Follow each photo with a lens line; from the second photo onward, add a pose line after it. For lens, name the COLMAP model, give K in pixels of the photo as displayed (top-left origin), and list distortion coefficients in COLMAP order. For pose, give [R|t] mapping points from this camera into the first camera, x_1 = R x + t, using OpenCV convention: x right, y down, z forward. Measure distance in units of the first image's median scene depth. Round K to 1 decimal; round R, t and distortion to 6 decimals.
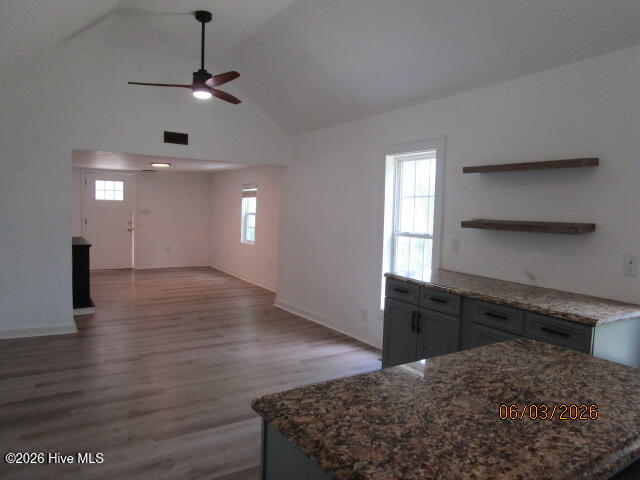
lens RADIAL K [[460.1, 0, 320.0], [0, 460.1, 240.0], [0, 0, 1]] dist [-0.015952, 0.004316]
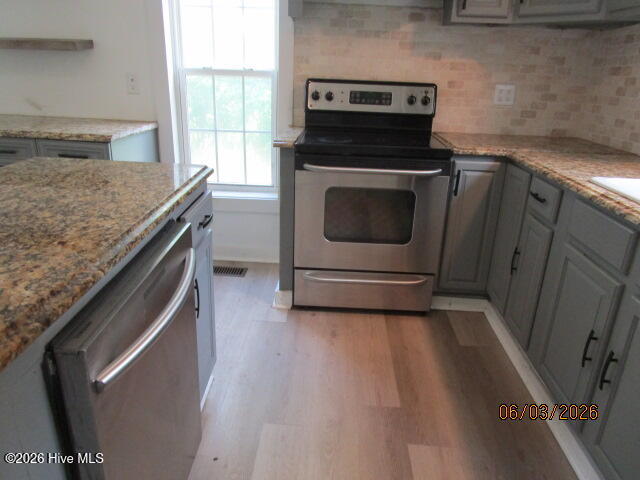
lens RADIAL K [[460.1, 0, 320.0], [0, 460.1, 240.0], [0, 0, 1]] dist [-0.015952, 0.004316]
pose [[0.568235, -0.294661, 0.768299, 0.045175], [0.035193, 0.941535, 0.335072, 0.126933], [-0.822113, -0.163361, 0.545383, 0.065724]]
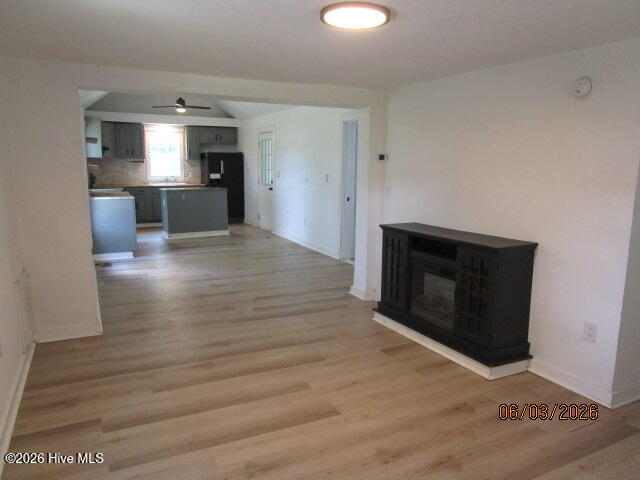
lens RADIAL K [[460.1, 0, 320.0], [0, 460.1, 240.0], [0, 0, 1]] dist [-0.015952, 0.004316]
pose [[-0.995366, -0.048353, 0.083116, -2.267920], [-0.028036, 0.972750, 0.230157, -0.603946], [-0.091980, 0.226760, -0.969598, 8.223423]]
